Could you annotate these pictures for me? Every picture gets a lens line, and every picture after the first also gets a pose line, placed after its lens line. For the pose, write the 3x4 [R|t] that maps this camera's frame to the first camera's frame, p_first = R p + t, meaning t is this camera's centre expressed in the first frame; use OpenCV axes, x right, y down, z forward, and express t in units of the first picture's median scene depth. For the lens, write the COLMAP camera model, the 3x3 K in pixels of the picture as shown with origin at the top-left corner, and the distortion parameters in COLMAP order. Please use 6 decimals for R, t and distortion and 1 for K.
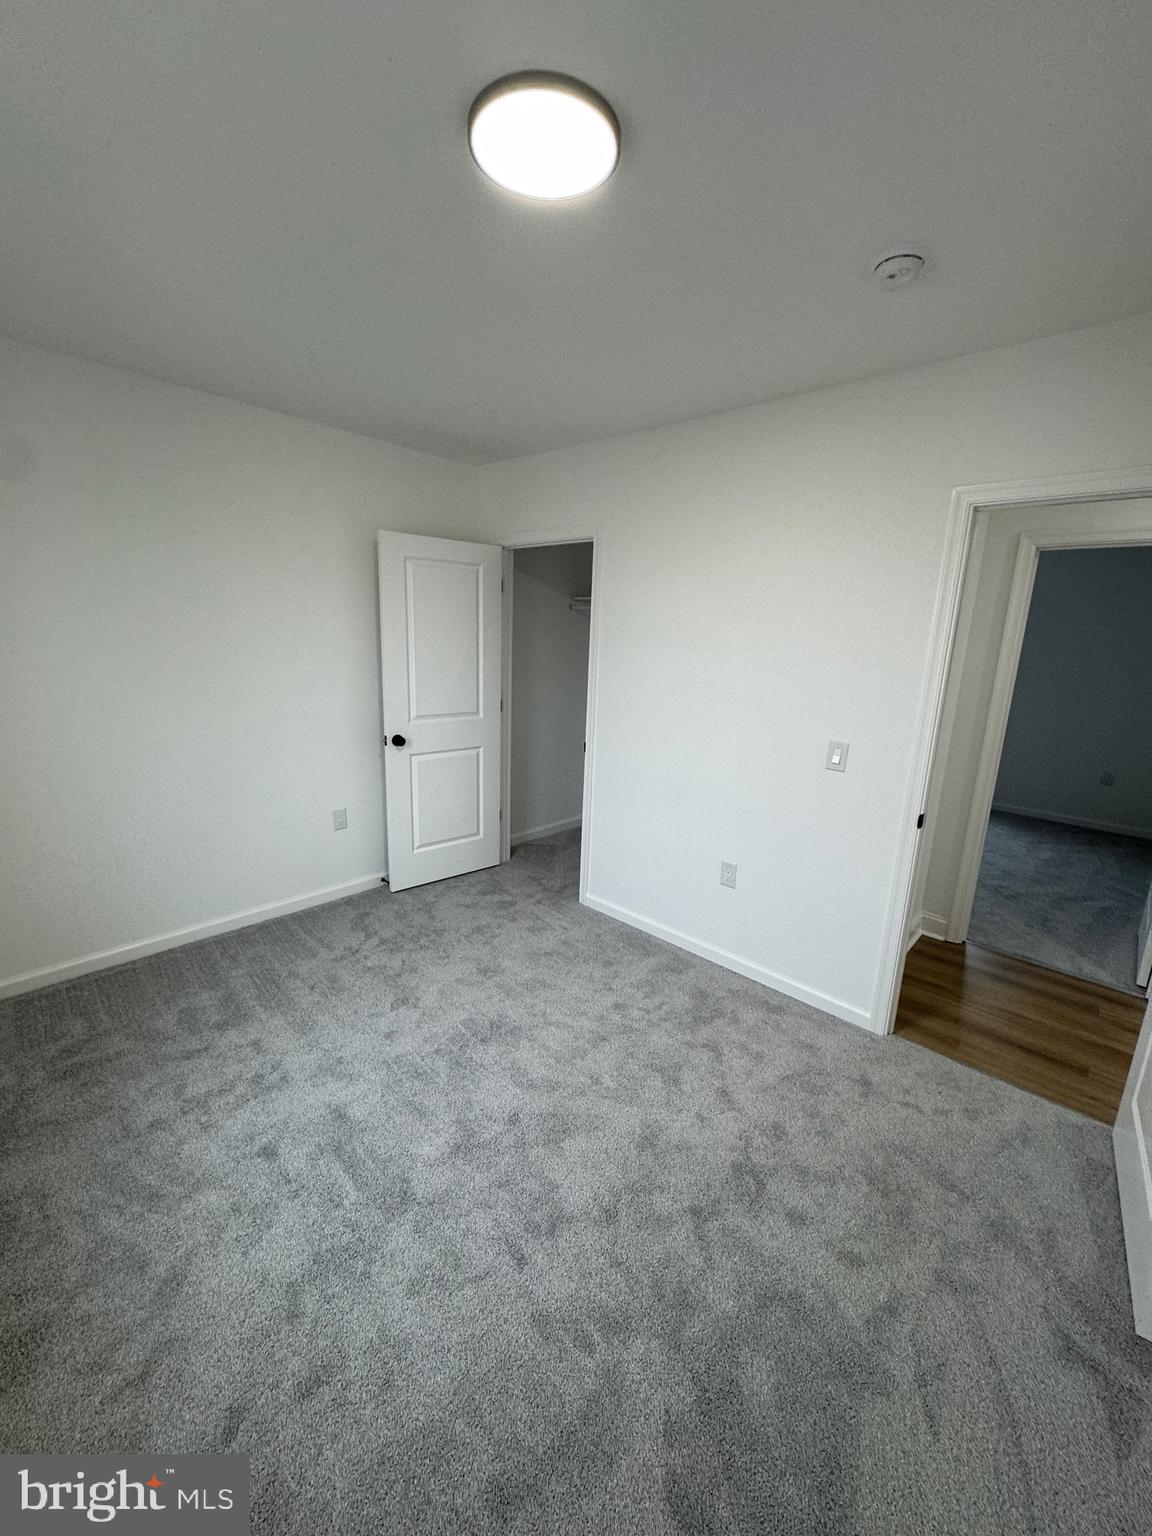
lens RADIAL K [[611.3, 0, 577.2], [0, 611.3, 767.7], [0, 0, 1]] dist [-0.002995, -0.000072]
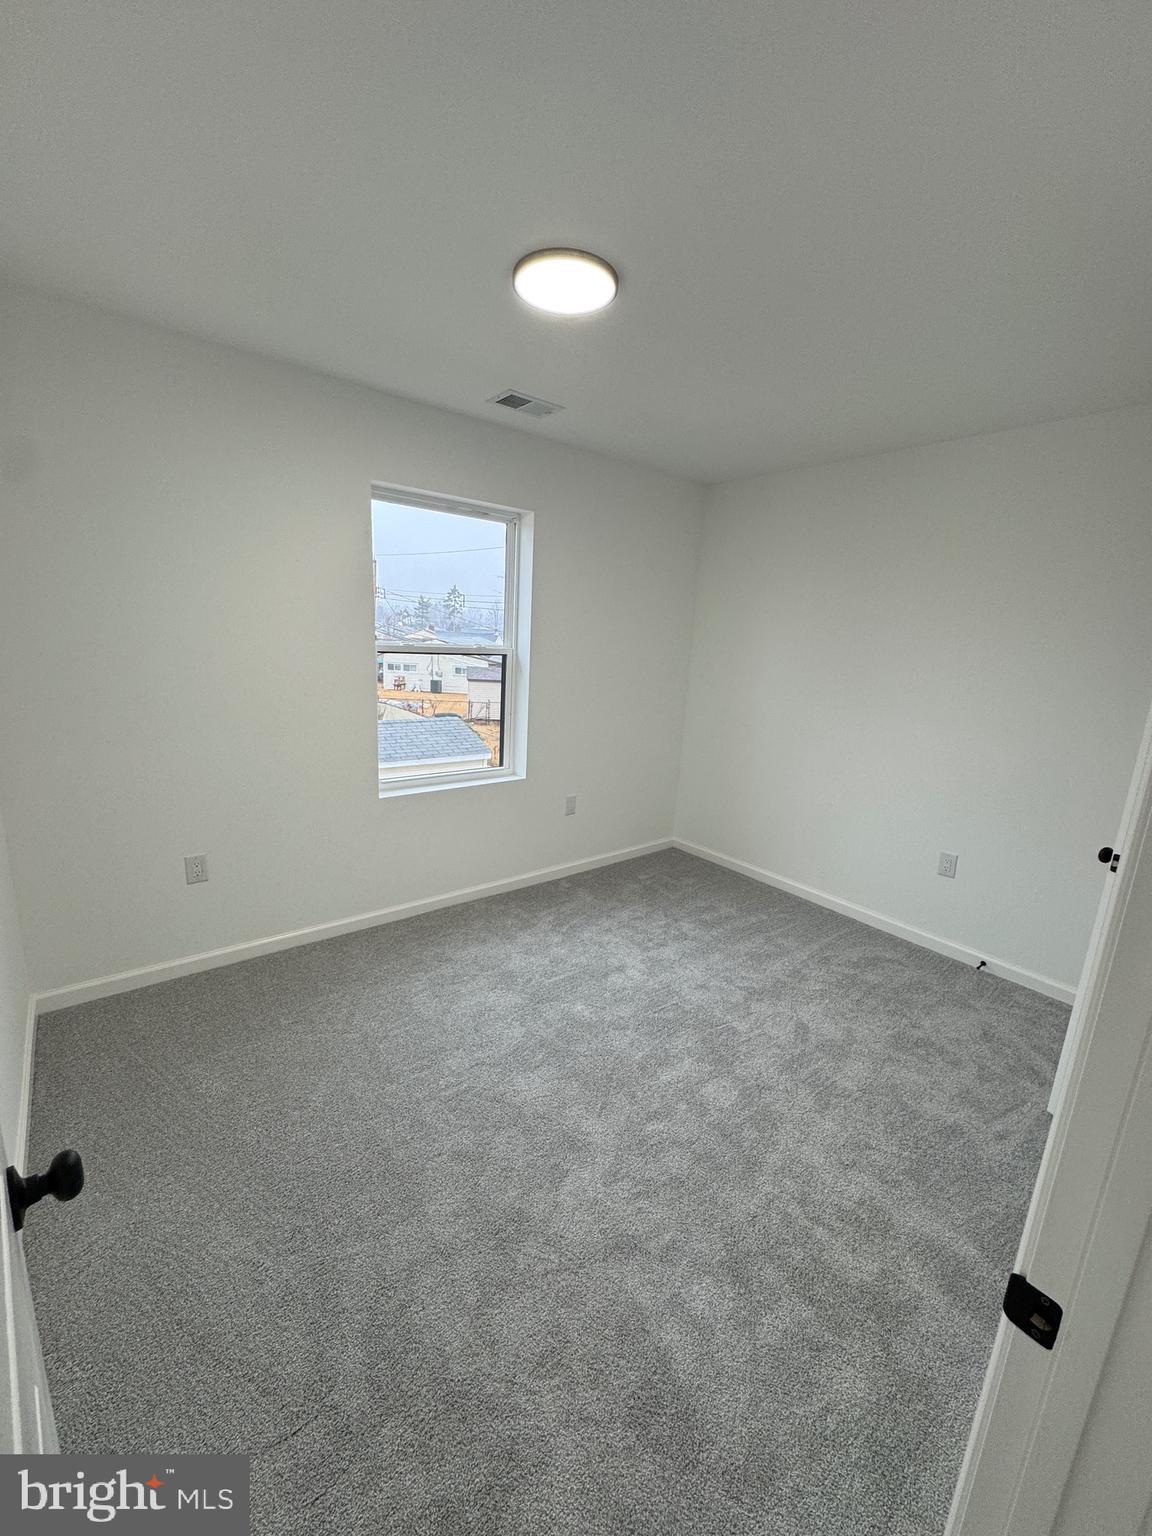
lens RADIAL K [[611.3, 0, 577.2], [0, 611.3, 767.7], [0, 0, 1]] dist [-0.002995, -0.000072]
pose [[-0.133051, 0.174078, -0.975702, 0.709009], [-0.275117, 0.939280, 0.205096, -0.110729], [0.952160, 0.295720, -0.077080, 0.679701]]
